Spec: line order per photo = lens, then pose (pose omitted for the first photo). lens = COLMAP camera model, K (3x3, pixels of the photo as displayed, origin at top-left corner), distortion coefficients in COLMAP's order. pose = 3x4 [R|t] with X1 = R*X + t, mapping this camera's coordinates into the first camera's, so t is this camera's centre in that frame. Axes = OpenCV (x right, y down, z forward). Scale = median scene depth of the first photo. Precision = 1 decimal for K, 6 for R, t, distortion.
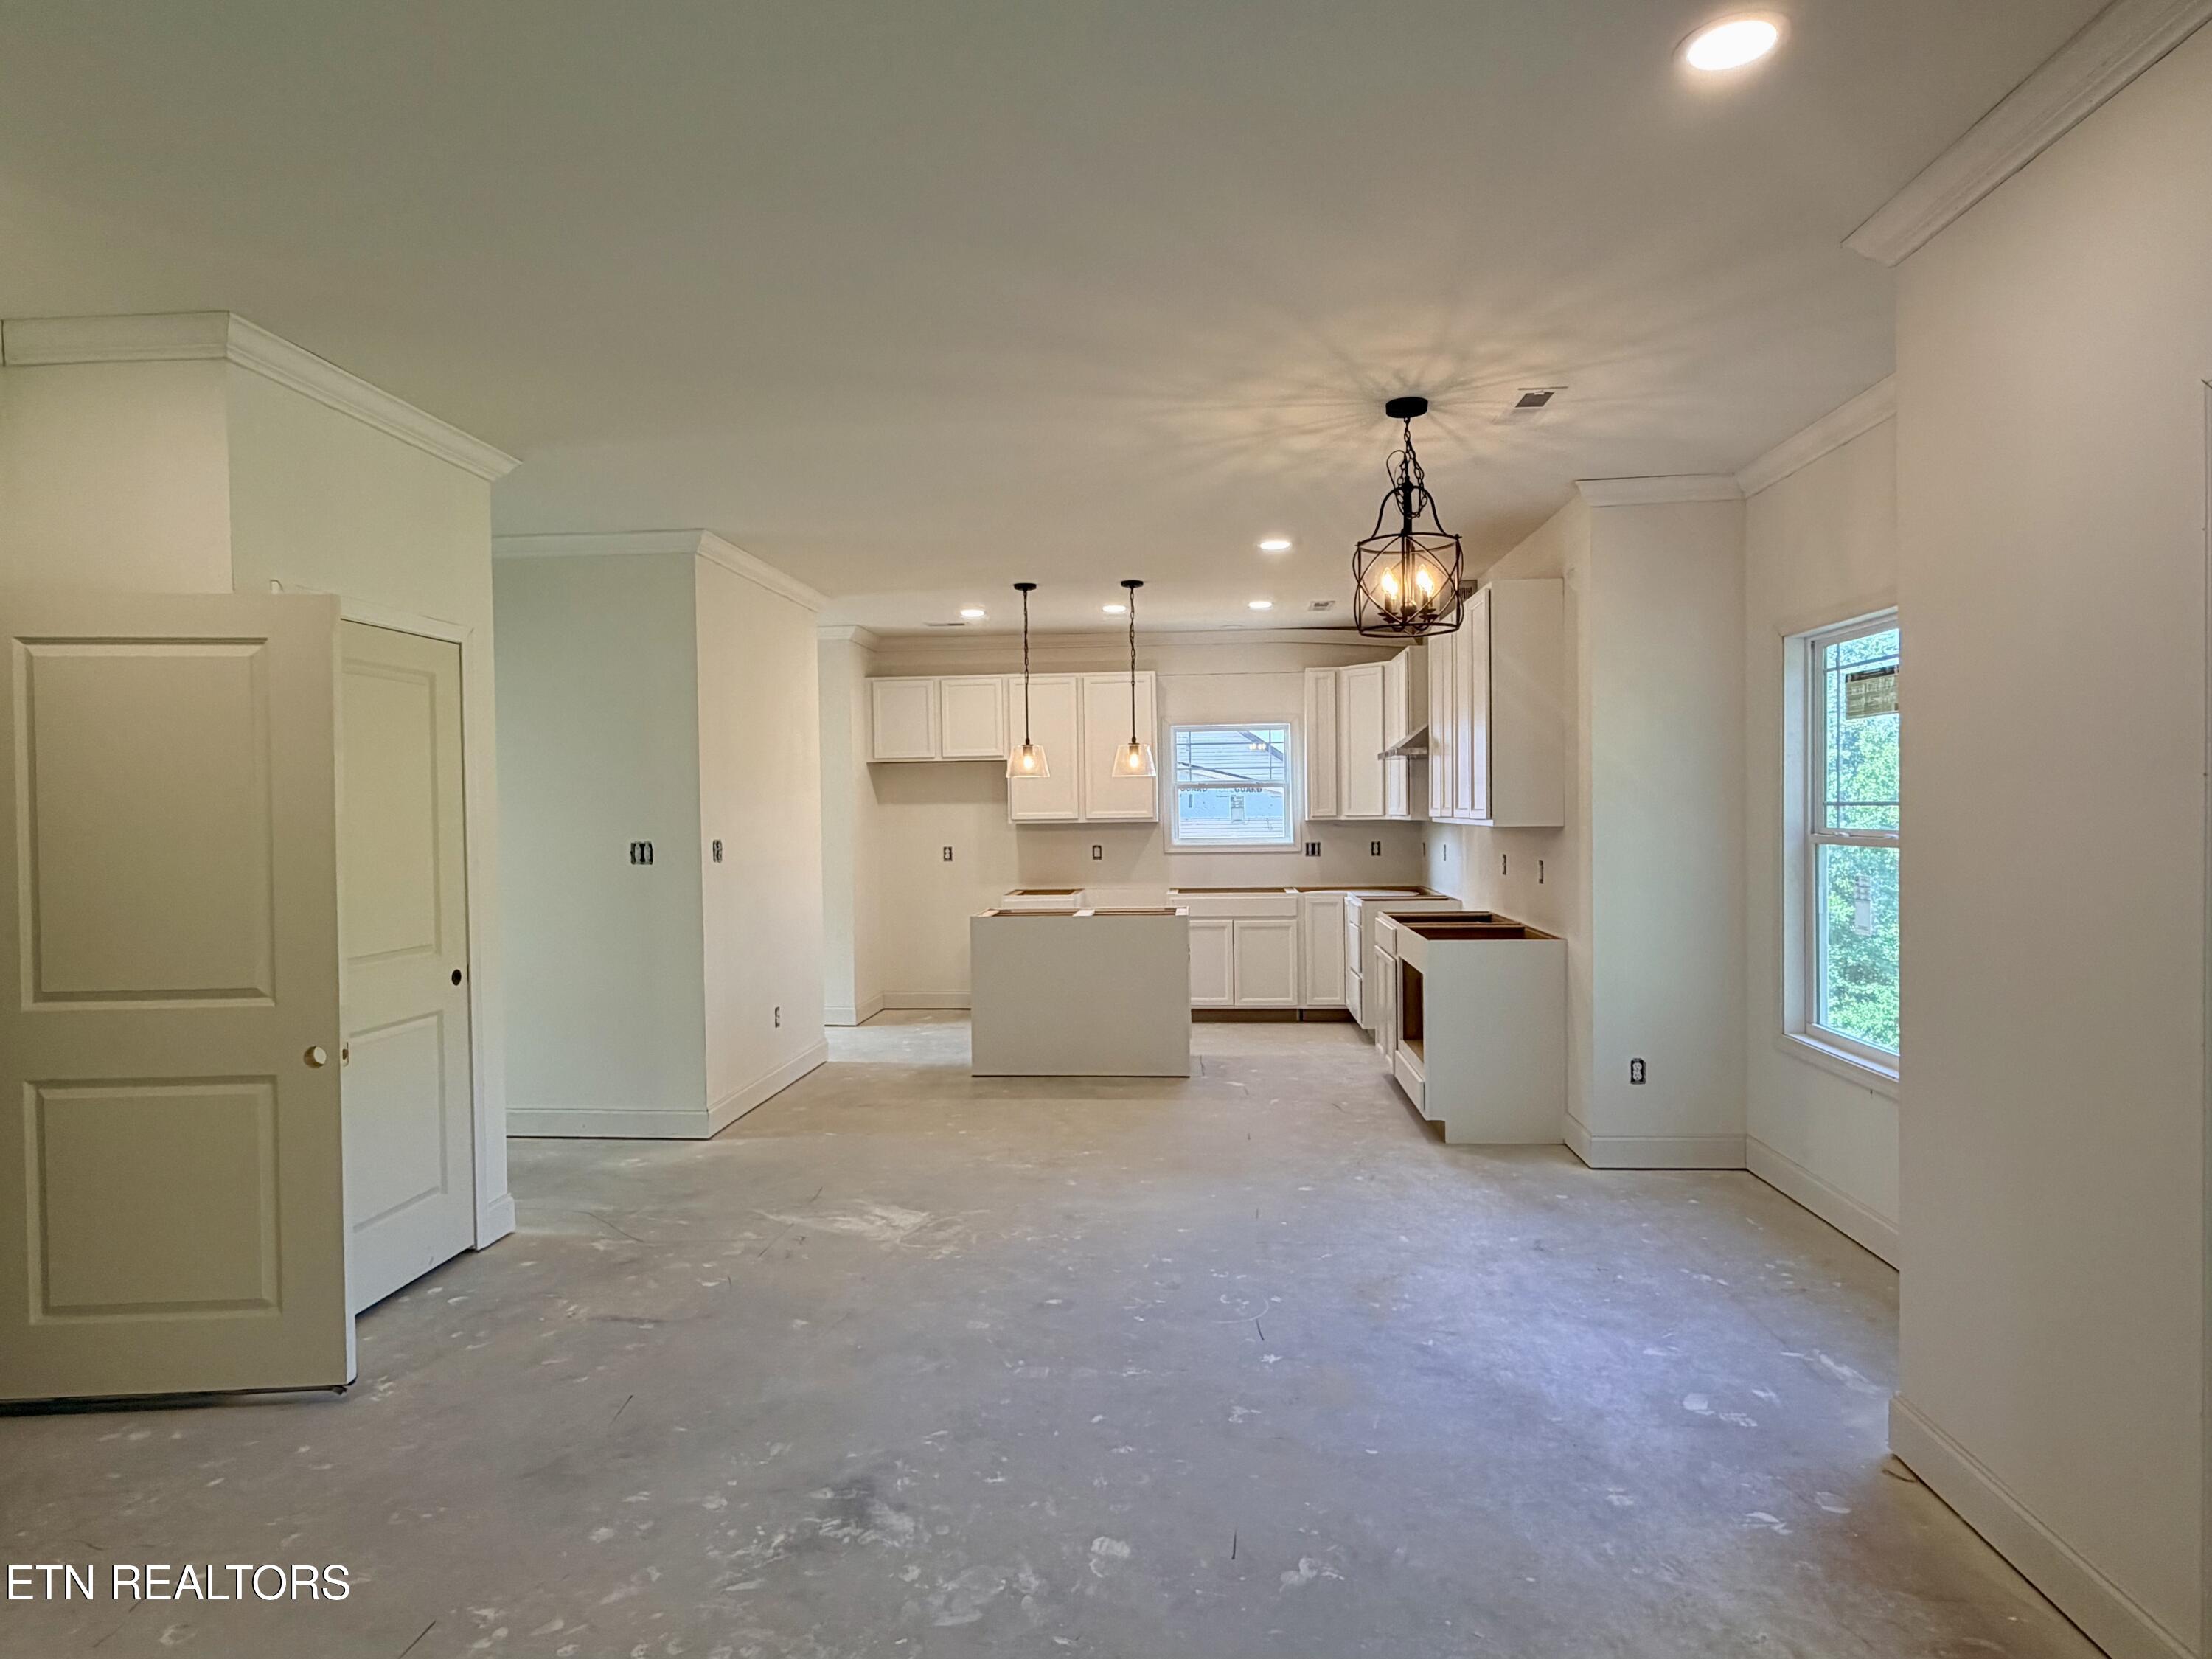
lens RADIAL K [[1249.8, 0, 1108.2], [0, 1249.8, 833.8], [0, 0, 1]] dist [0.005822, -0.001290]
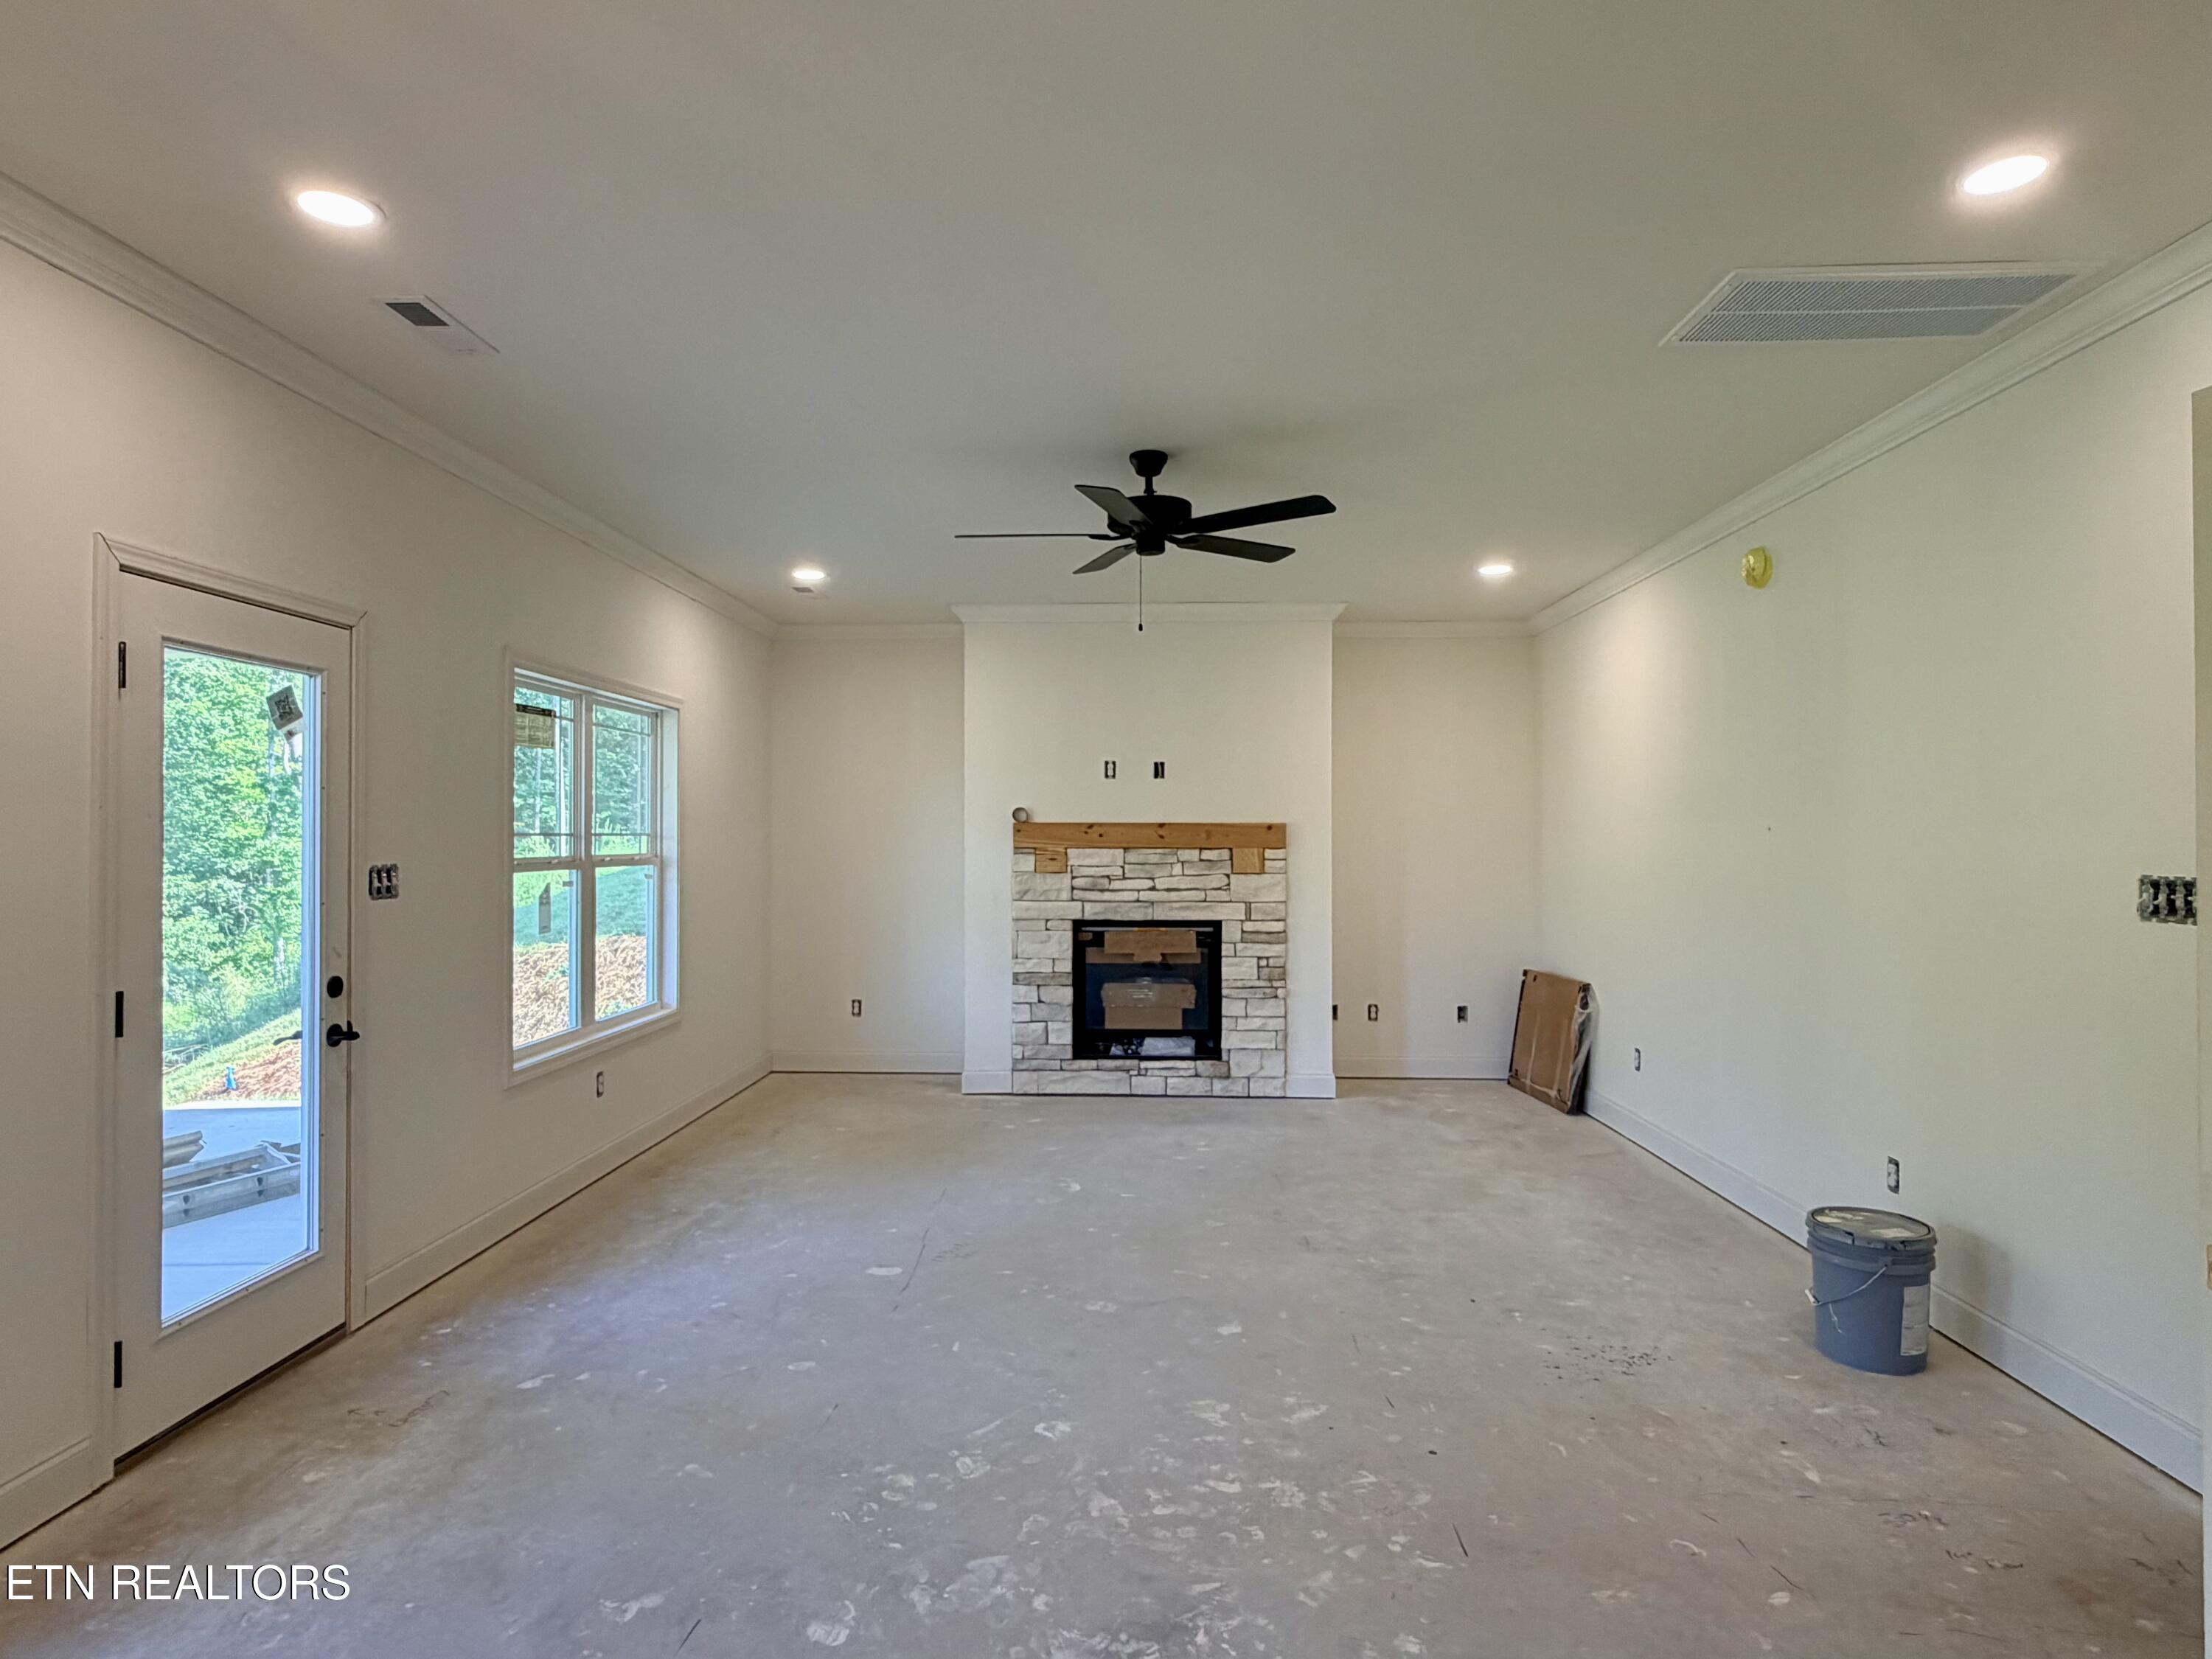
lens RADIAL K [[1249.8, 0, 1103.6], [0, 1249.8, 828.6], [0, 0, 1]] dist [0.005822, -0.001290]
pose [[-0.998982, 0.011188, -0.043691, -0.122289], [0.010581, 0.999845, 0.014086, -0.017372], [0.043842, 0.013609, -0.998946, 1.416637]]
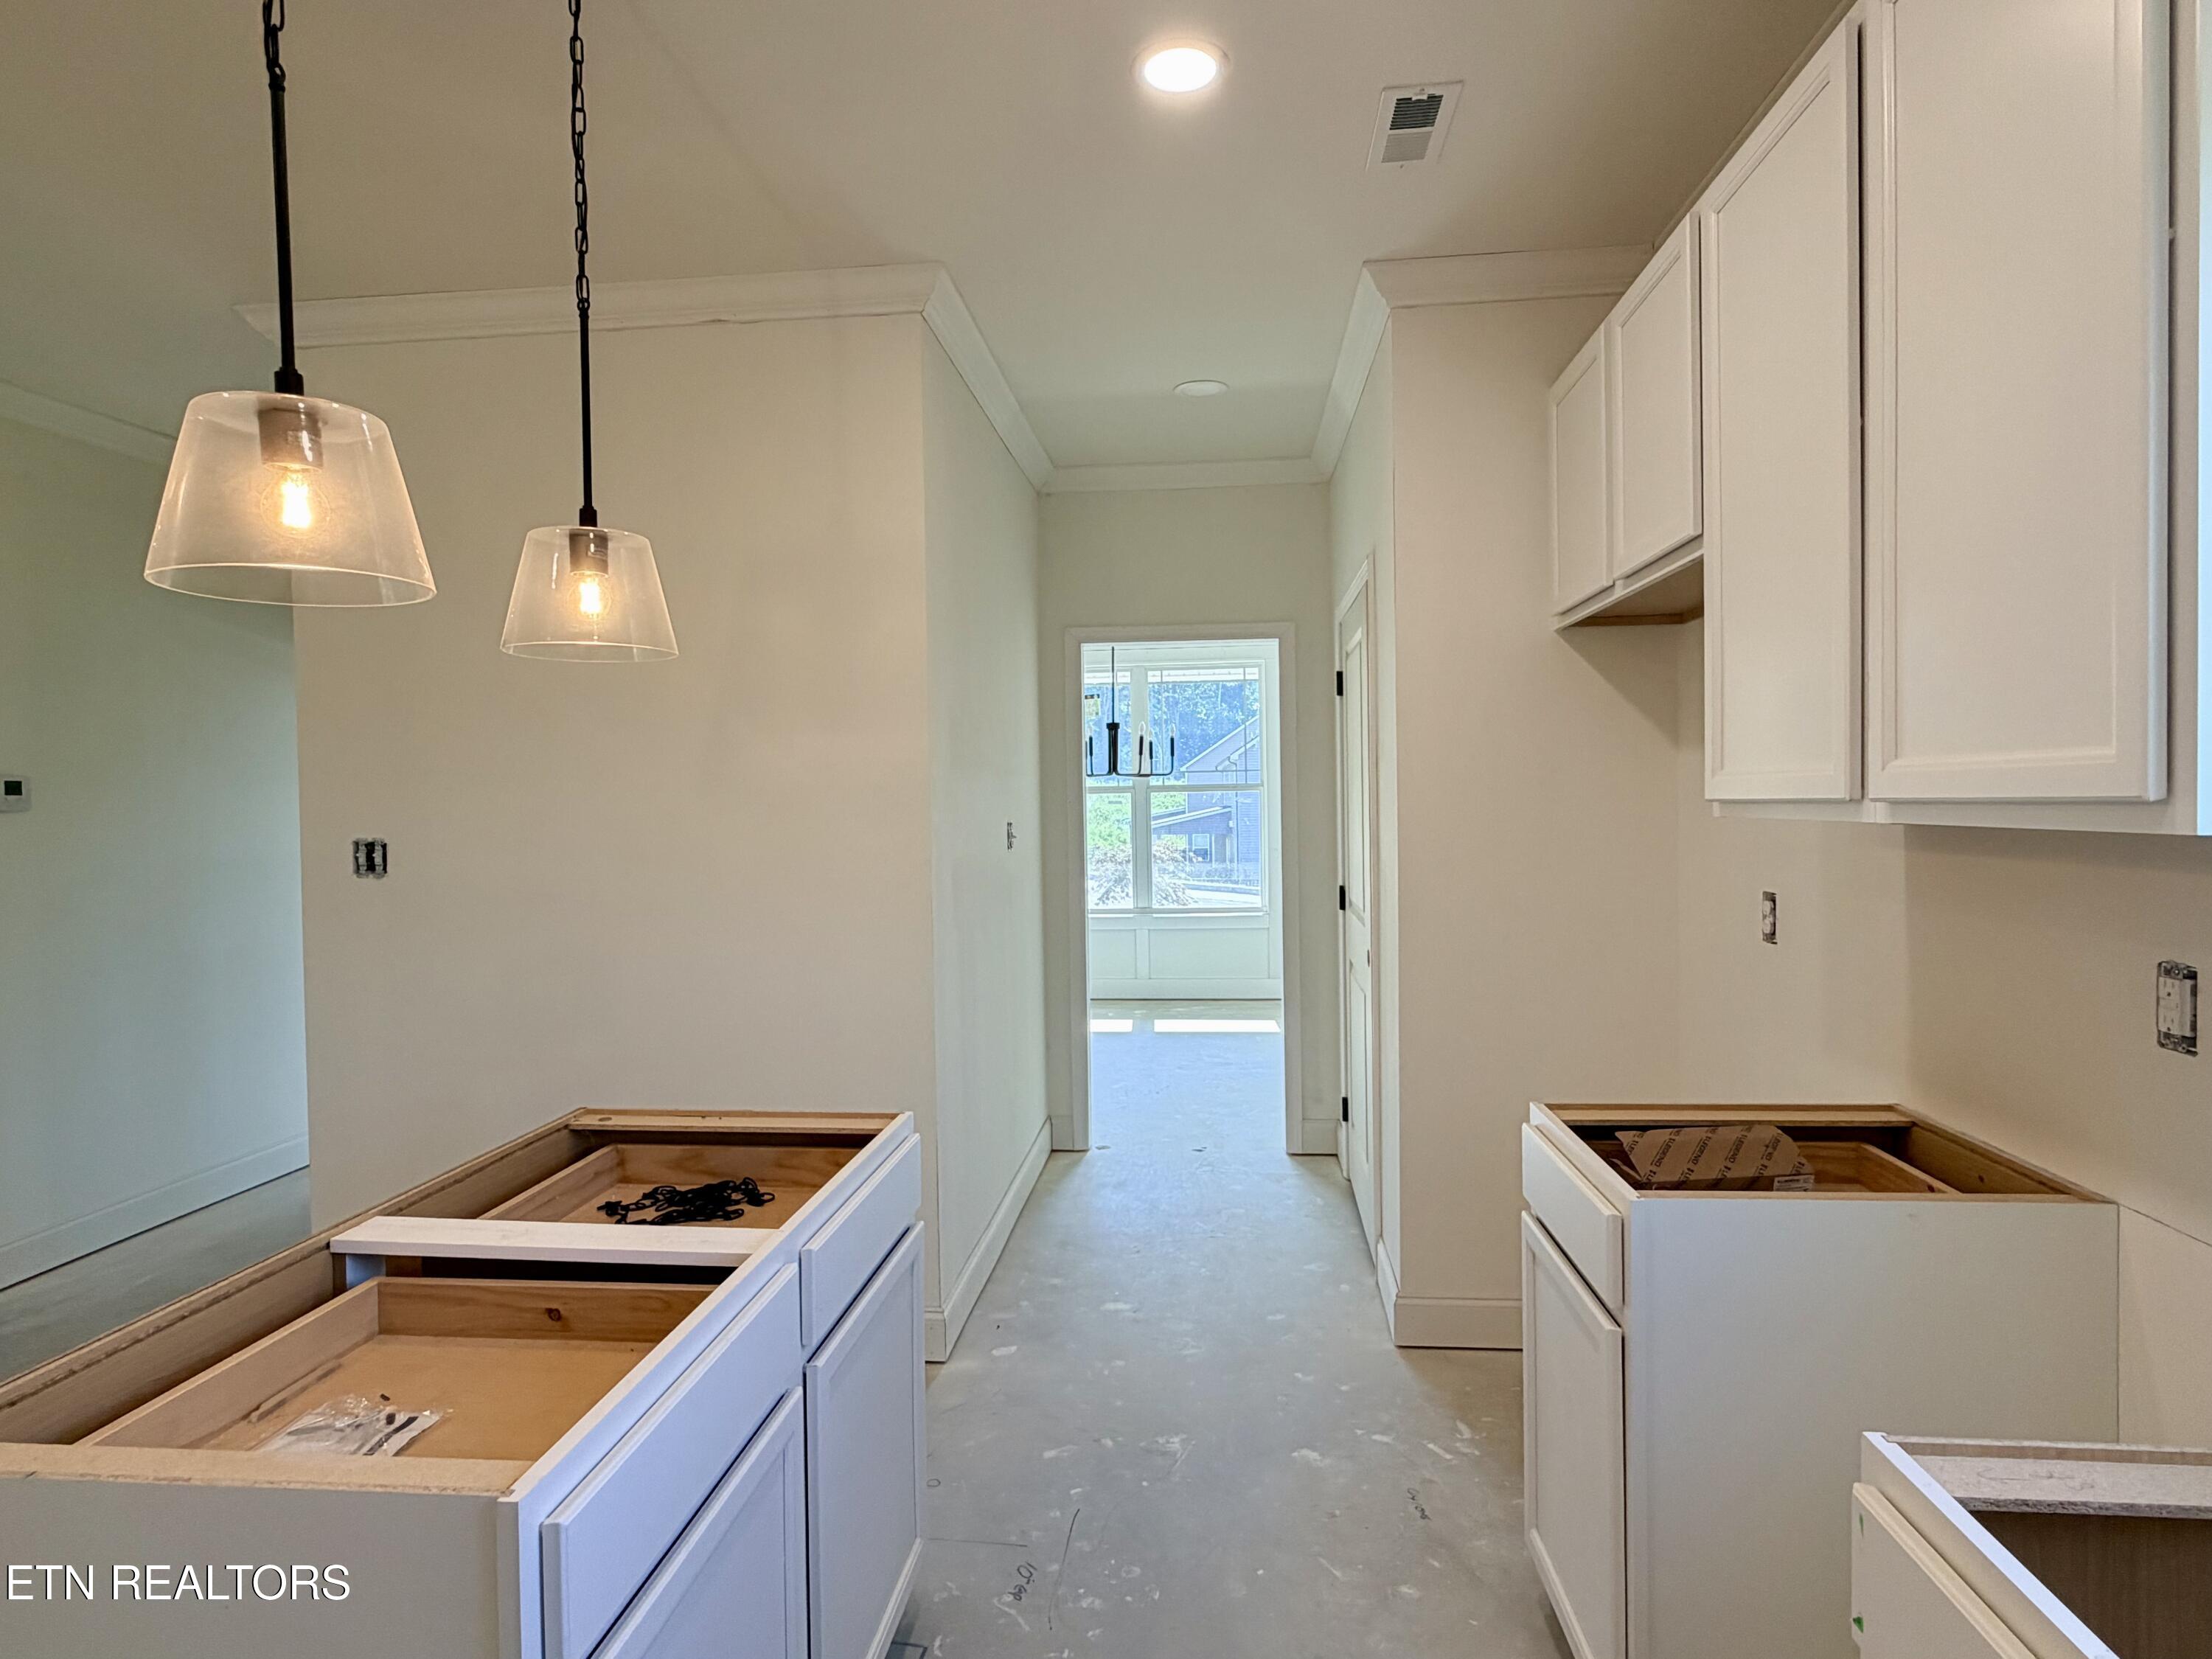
lens RADIAL K [[1249.8, 0, 1104.9], [0, 1249.8, 823.2], [0, 0, 1]] dist [0.005822, -0.001290]
pose [[-0.021321, 0.036160, -0.999119, 0.479770], [-0.002561, 0.999340, 0.036223, -0.042692], [0.999769, 0.003331, -0.021215, 2.327906]]
